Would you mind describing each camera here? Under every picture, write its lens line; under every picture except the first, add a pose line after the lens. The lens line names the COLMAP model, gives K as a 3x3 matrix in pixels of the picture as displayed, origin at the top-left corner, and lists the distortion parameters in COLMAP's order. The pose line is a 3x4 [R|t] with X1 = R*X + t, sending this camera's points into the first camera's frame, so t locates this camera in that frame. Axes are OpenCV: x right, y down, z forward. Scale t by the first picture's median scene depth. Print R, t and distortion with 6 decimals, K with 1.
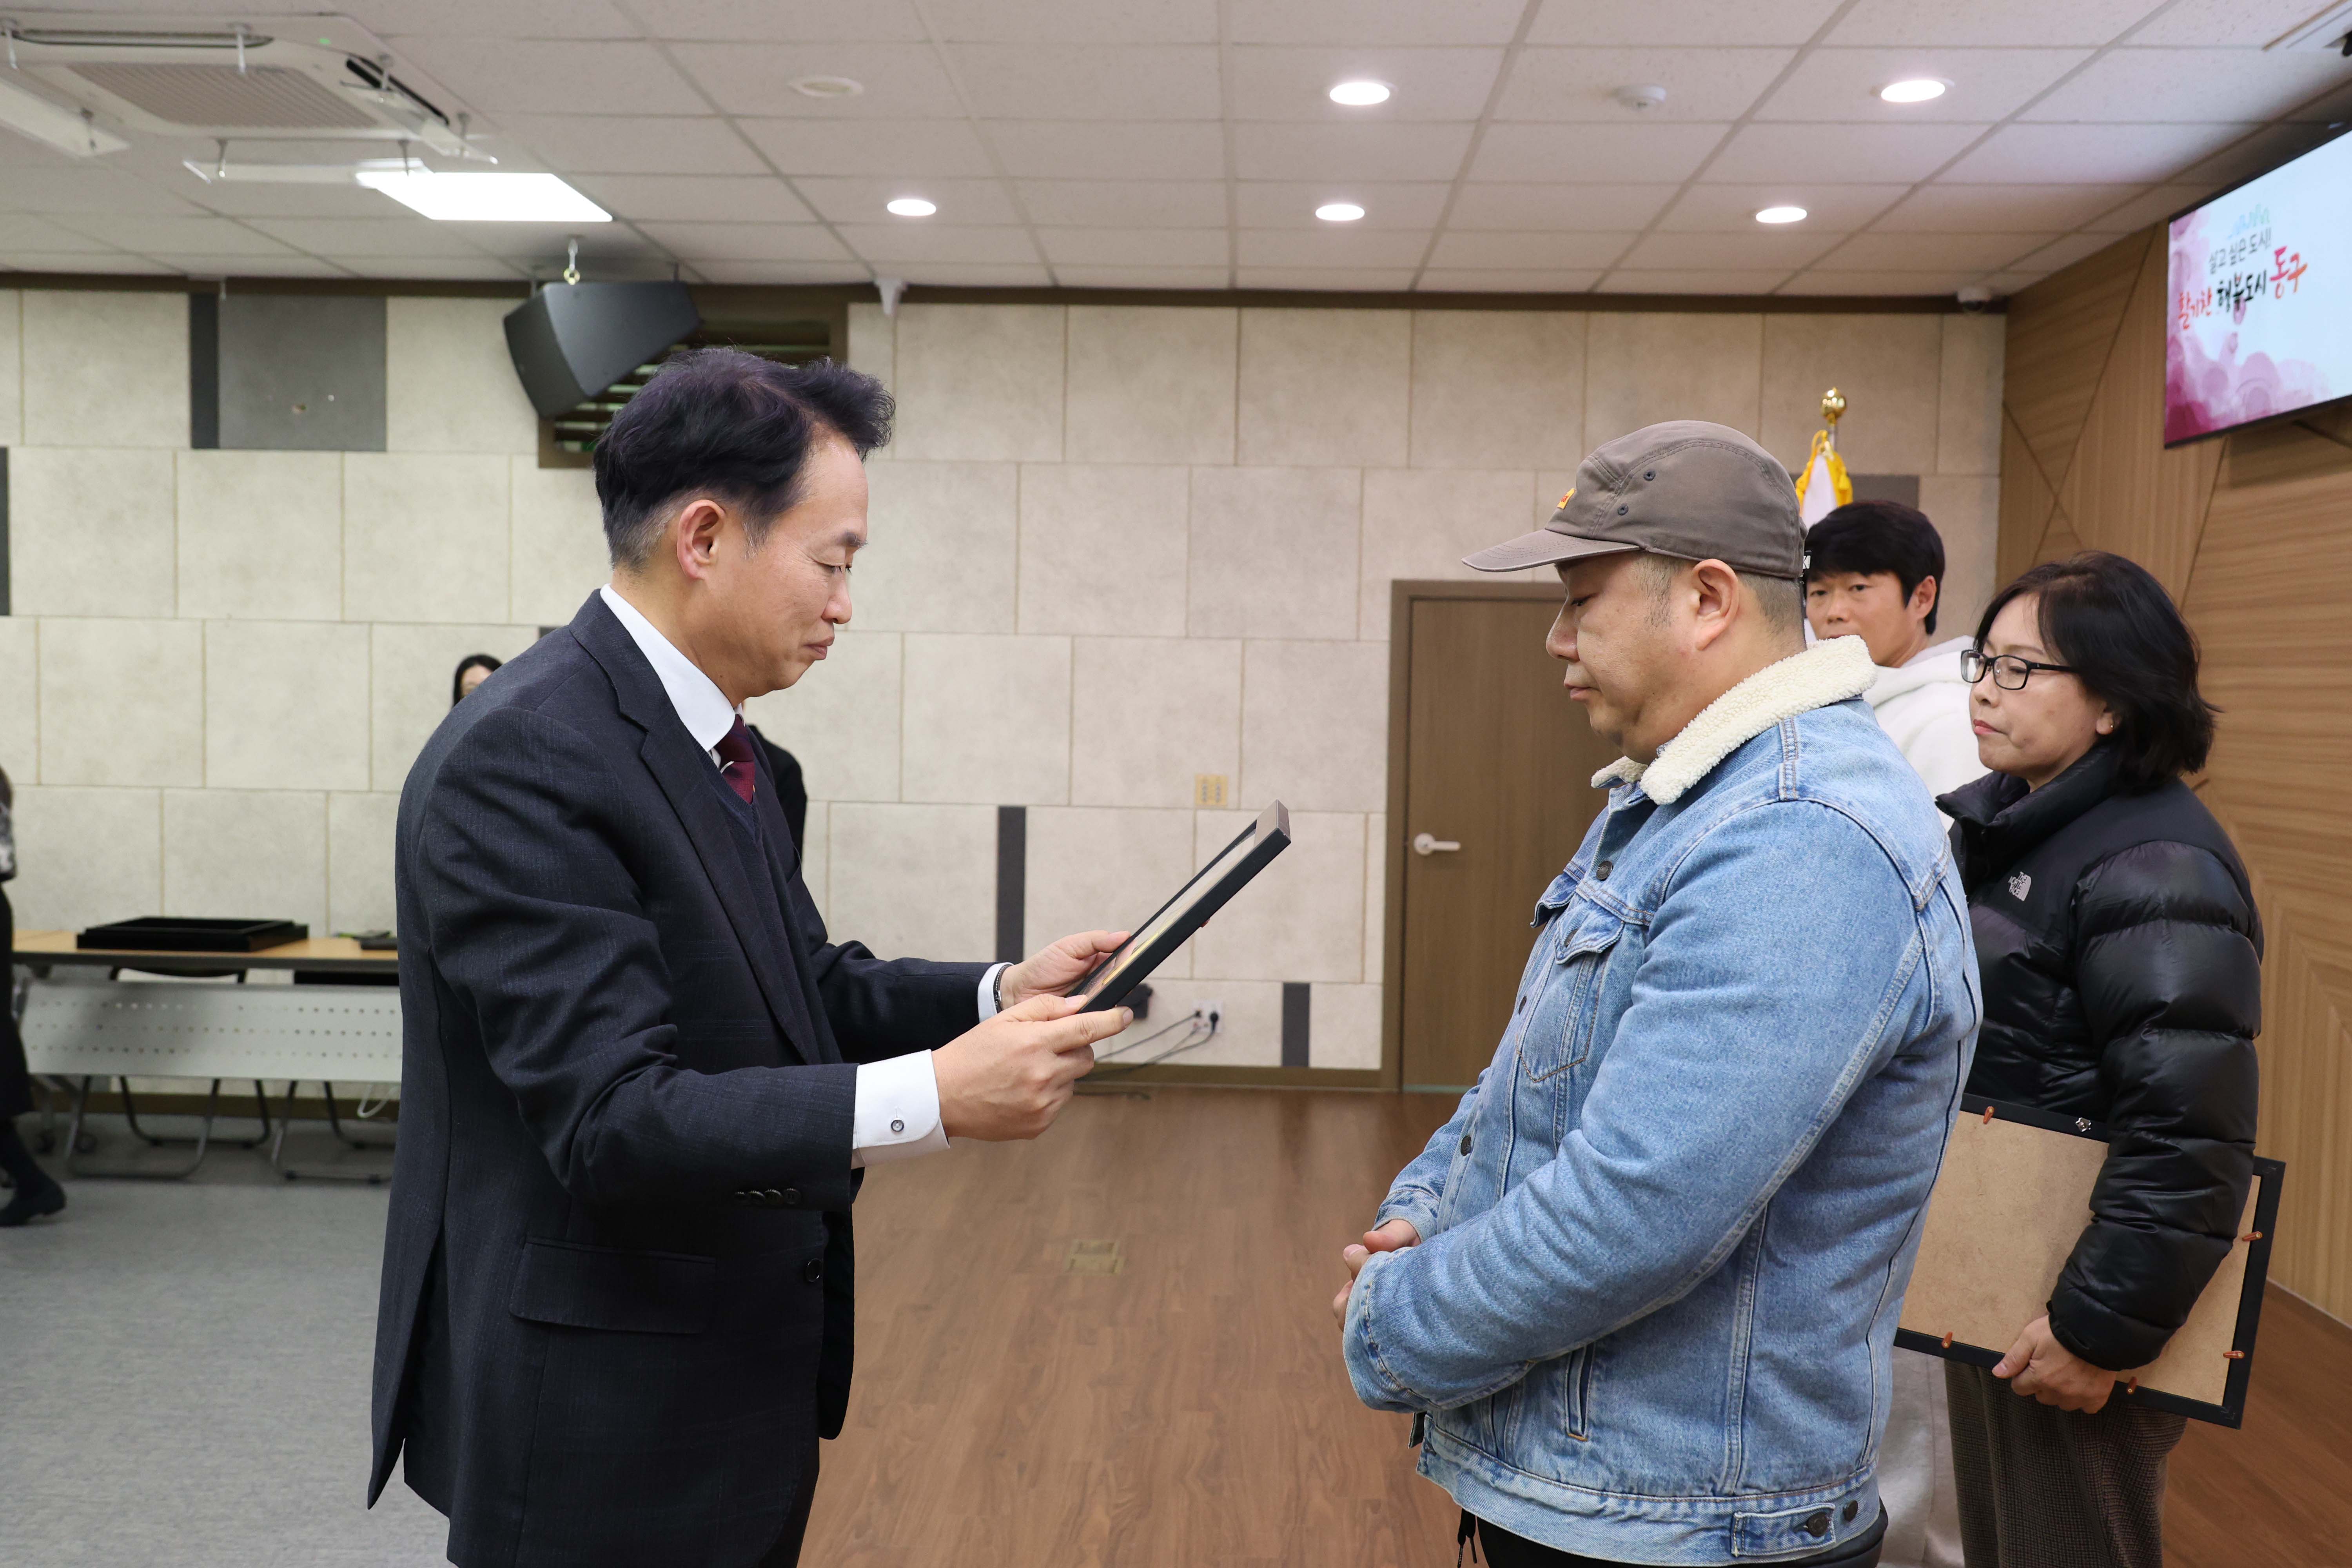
lens RADIAL K [[2185.4, 0, 1176.0], [0, 2185.4, 784.0], [0, 0, 1]] dist [0.009116, -0.007777]
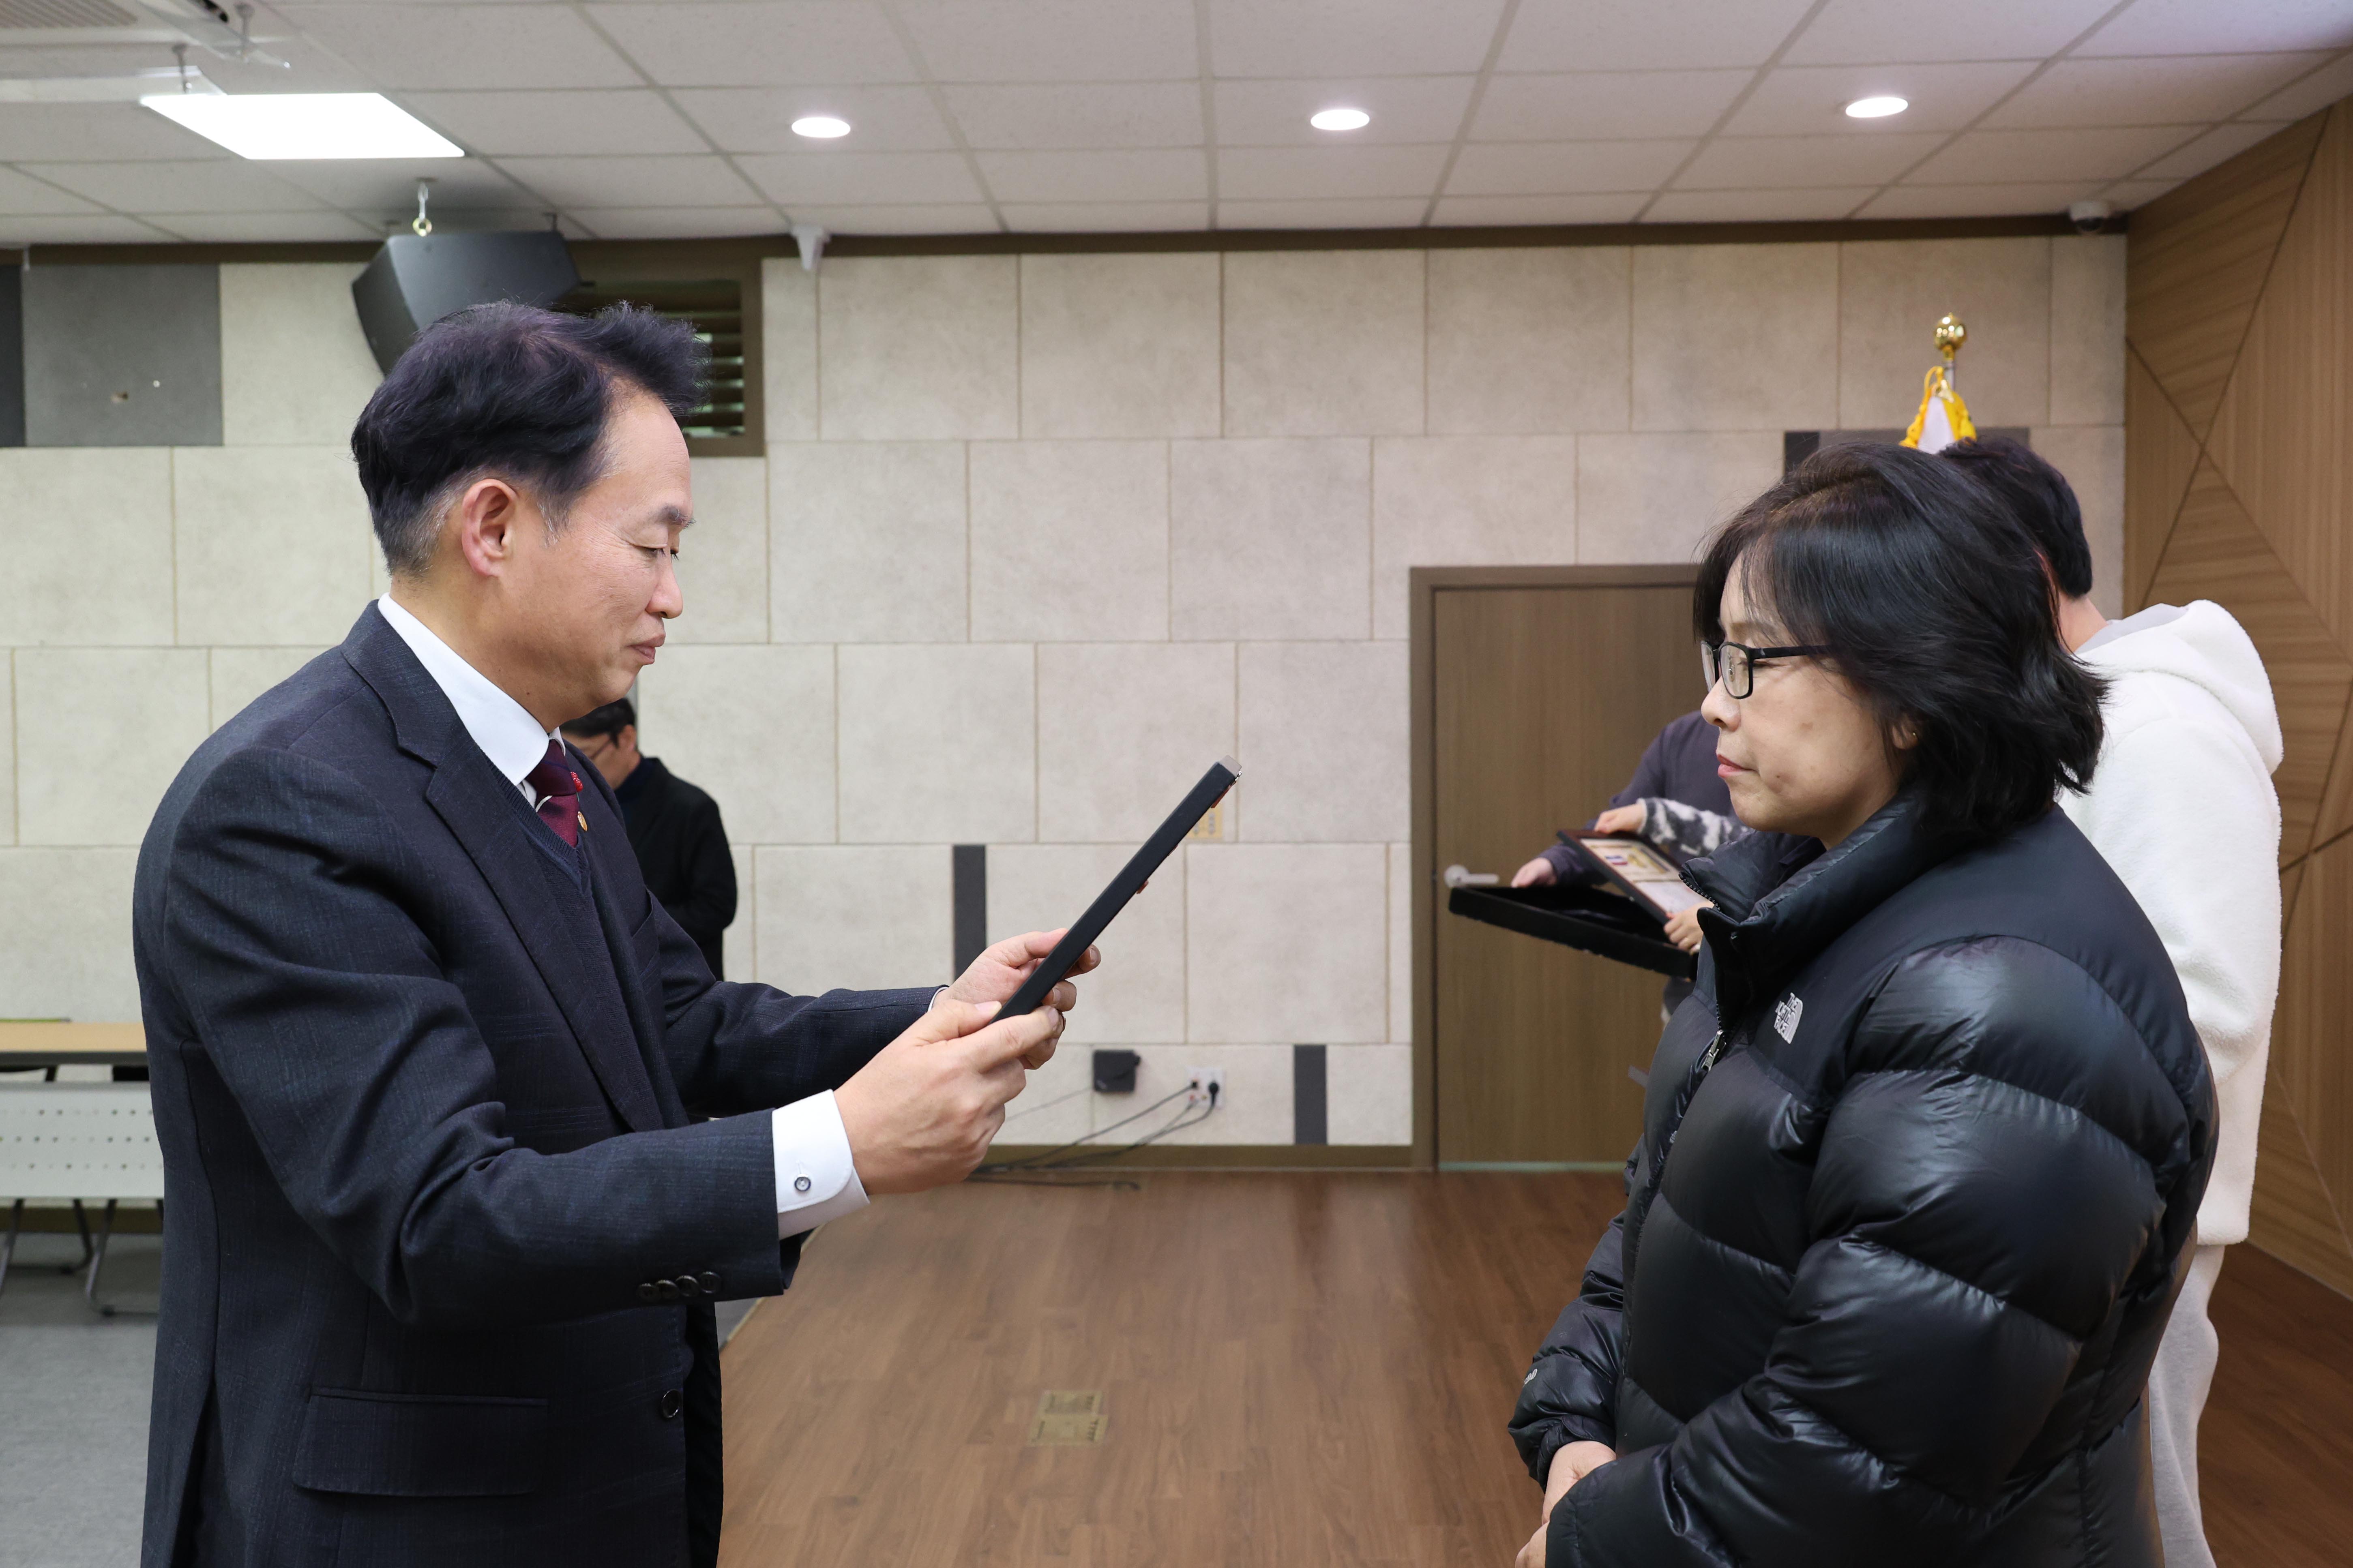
lens RADIAL K [[2186.0, 0, 1176.5], [0, 2186.0, 784.0], [0, 0, 1]] dist [0.009116, -0.007777]
pose [[0.999666, -0.025797, 0.001350, 0.005106], [0.025804, 0.999651, -0.005707, -0.006681], [-0.001203, 0.005740, 0.999983, 0.154280]]
